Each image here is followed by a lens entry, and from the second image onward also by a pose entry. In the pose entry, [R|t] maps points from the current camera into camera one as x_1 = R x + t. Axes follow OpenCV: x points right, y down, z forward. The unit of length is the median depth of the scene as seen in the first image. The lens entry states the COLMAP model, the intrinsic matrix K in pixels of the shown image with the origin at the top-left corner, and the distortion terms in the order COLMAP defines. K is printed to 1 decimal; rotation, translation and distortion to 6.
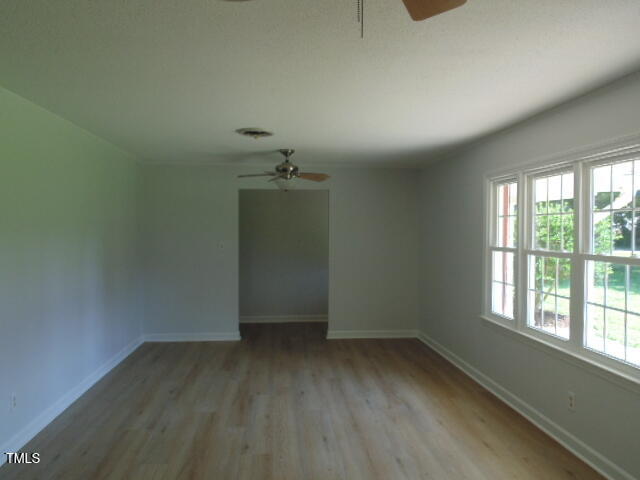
lens RADIAL K [[509.2, 0, 319.9], [0, 509.2, 237.7], [0, 0, 1]] dist [0.002296, 0.001192]
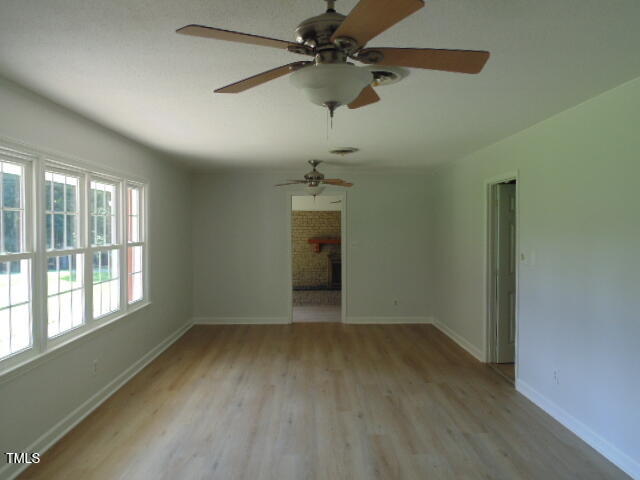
lens RADIAL K [[509.2, 0, 320.0], [0, 509.2, 238.1], [0, 0, 1]] dist [0.002296, 0.001192]
pose [[-0.997694, -0.003475, 0.067778, -0.120430], [-0.001135, 0.999403, 0.034531, -0.032647], [-0.067857, 0.034374, -0.997103, 1.980093]]
